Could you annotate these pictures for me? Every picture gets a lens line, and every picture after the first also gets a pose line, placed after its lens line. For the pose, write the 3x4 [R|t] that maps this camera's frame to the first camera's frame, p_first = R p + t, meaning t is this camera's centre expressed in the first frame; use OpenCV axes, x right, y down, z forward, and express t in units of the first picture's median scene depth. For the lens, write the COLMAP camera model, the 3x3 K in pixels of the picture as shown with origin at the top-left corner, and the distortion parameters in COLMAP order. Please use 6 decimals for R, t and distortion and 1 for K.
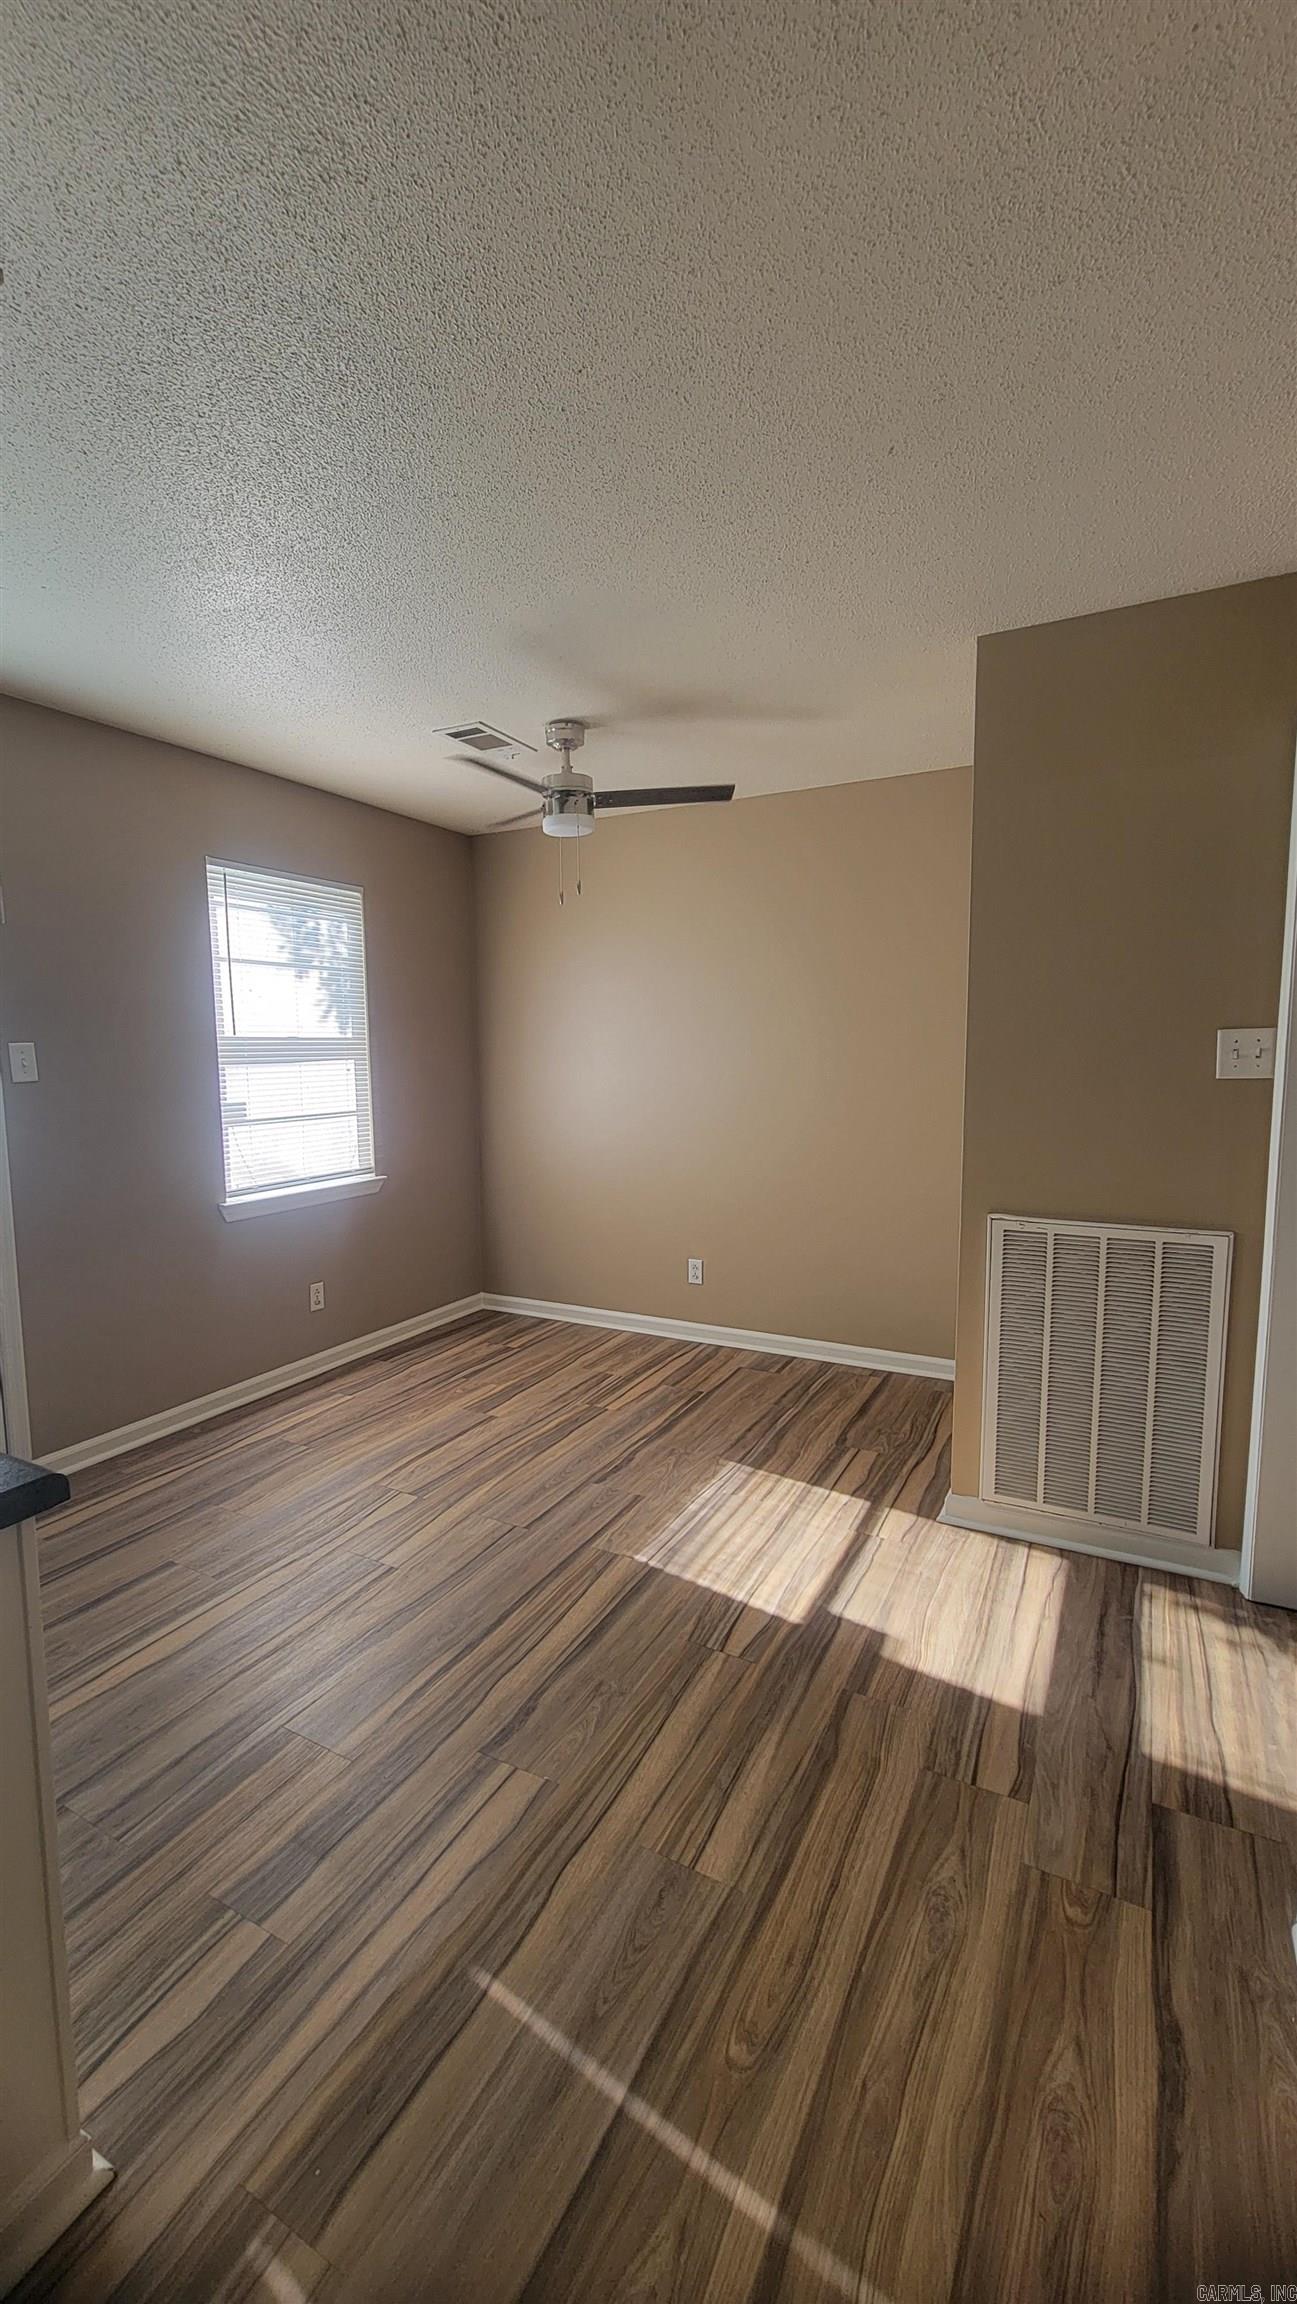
lens RADIAL K [[946.5, 0, 631.4], [0, 946.5, 1151.8], [0, 0, 1]] dist [-0.005909, 0.002808]
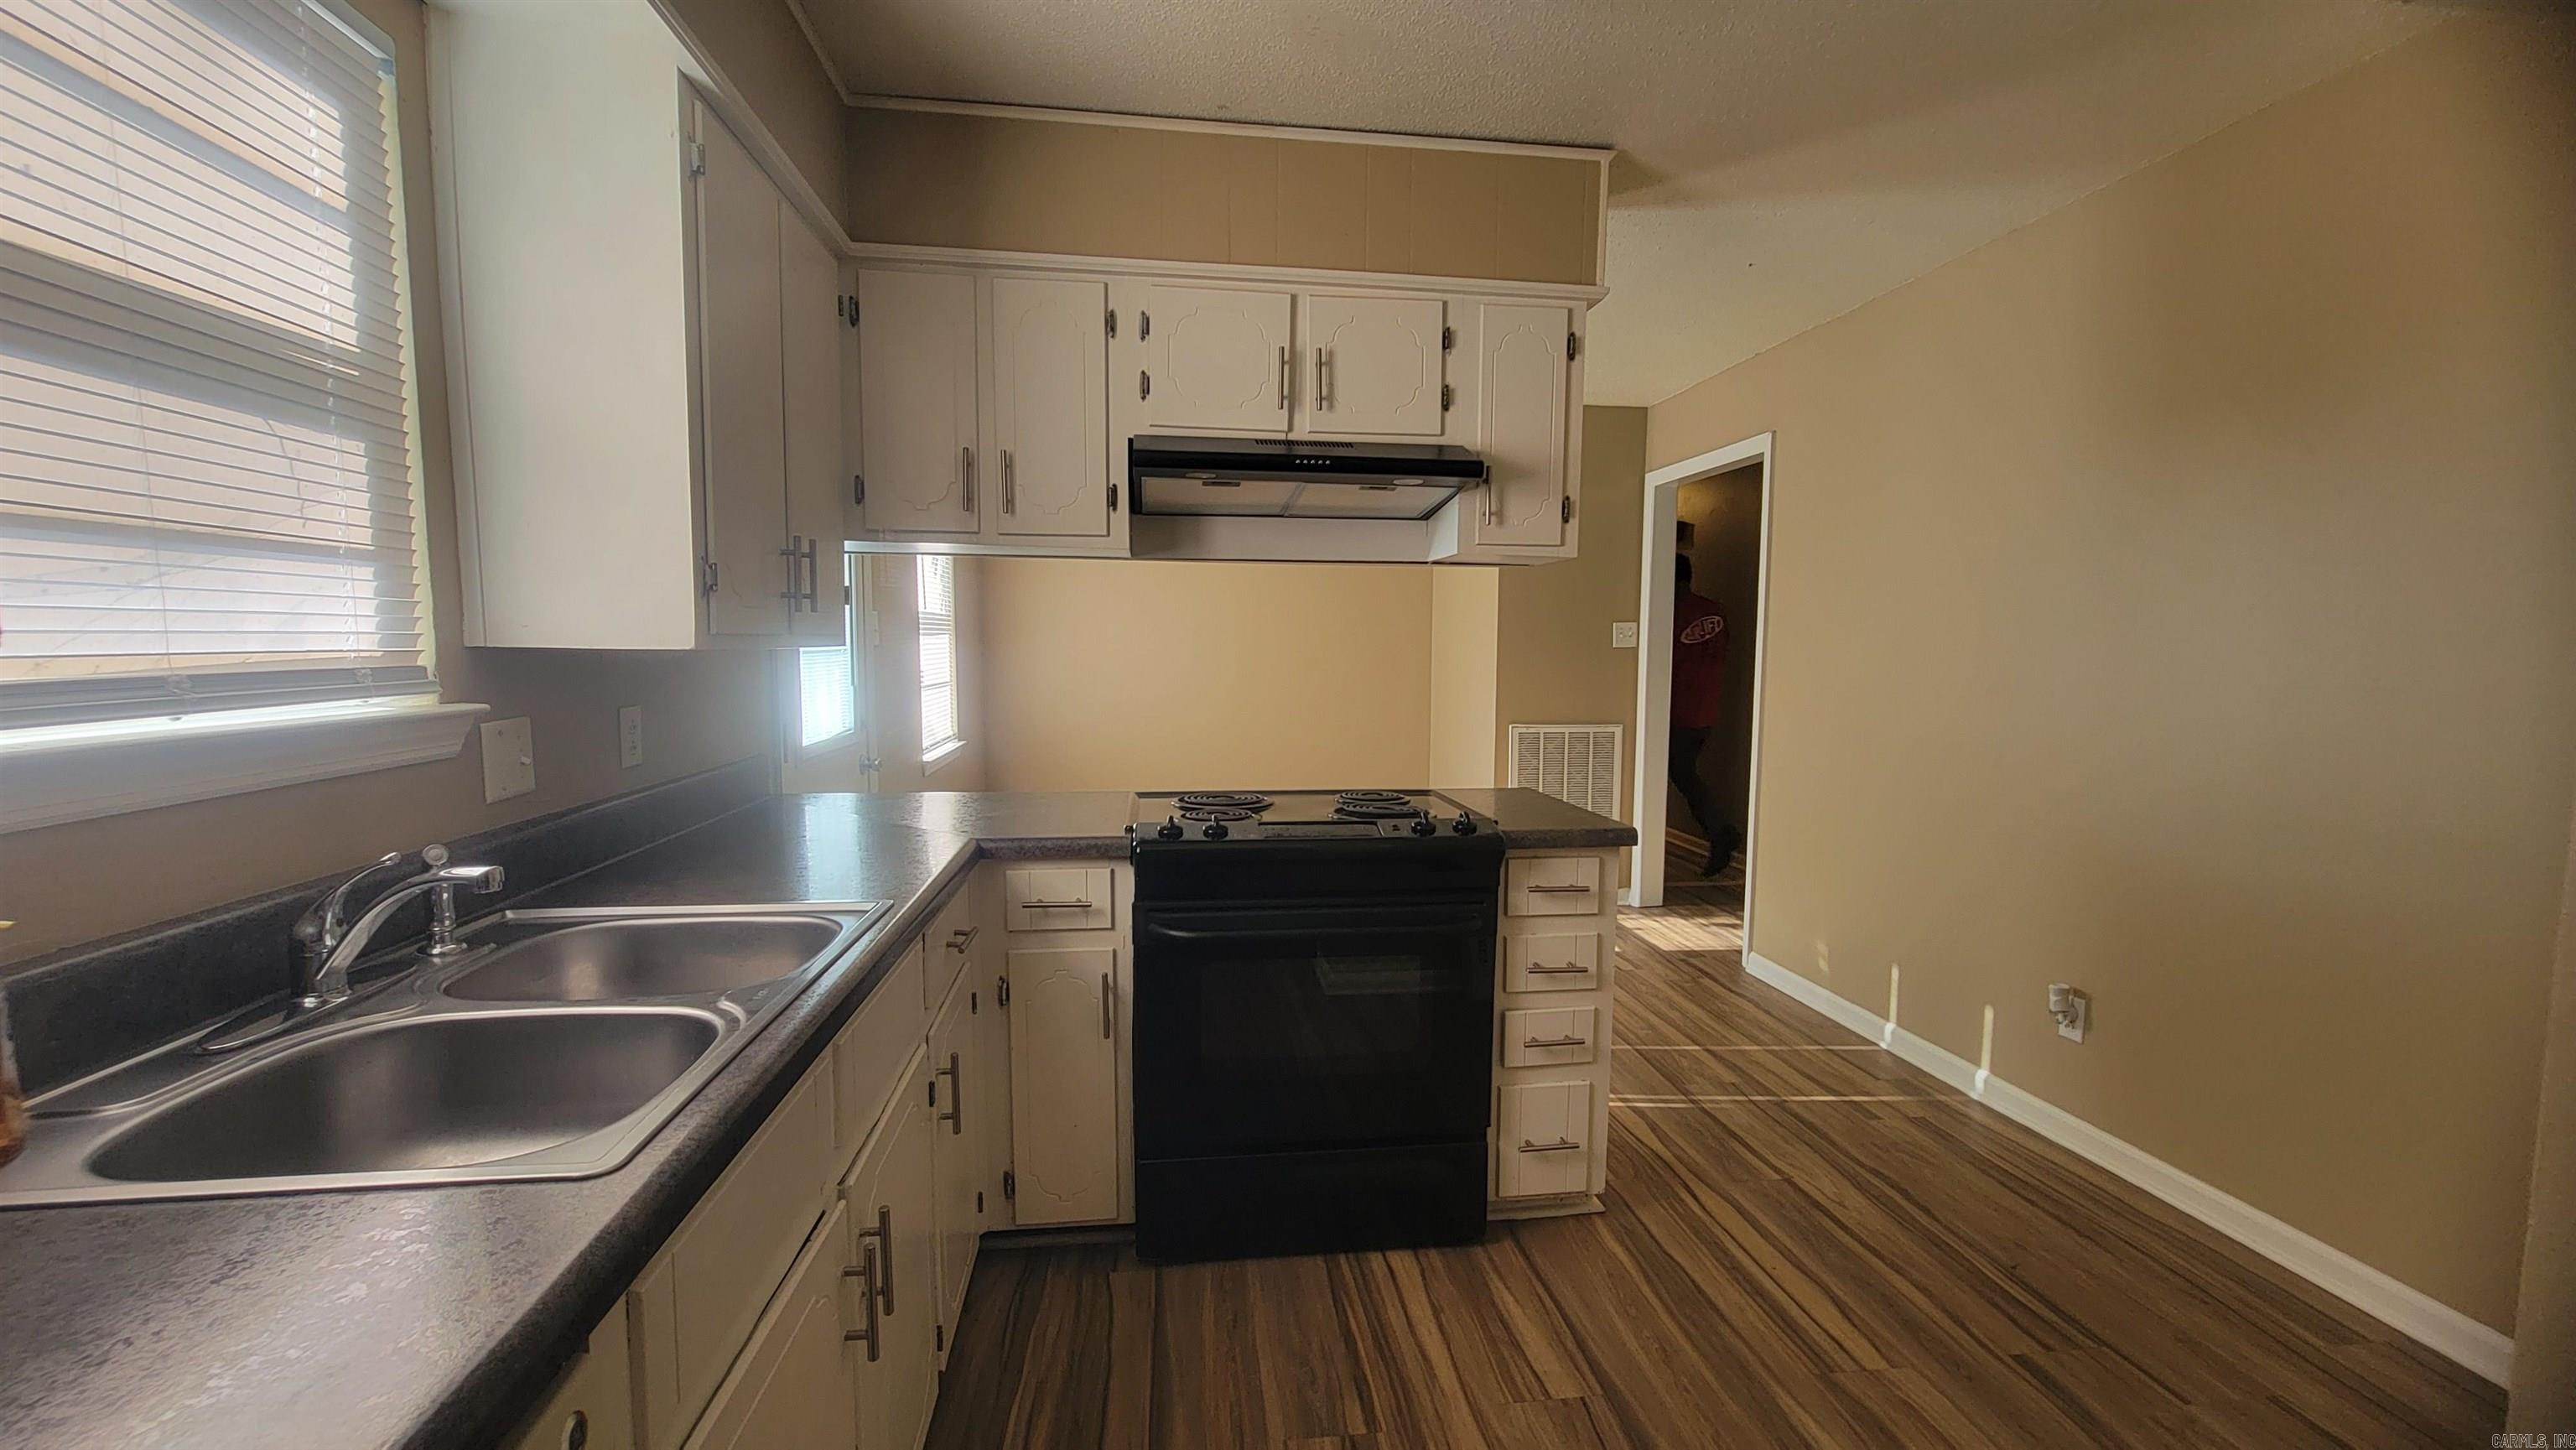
lens RADIAL K [[1058.3, 0, 1299.4], [0, 1058.3, 734.8], [0, 0, 1]] dist [-0.005909, 0.002808]
pose [[0.807049, -0.039021, 0.589194, -1.100647], [0.052279, 0.998618, -0.005473, 0.075259], [-0.588166, 0.035219, 0.807973, -0.358695]]
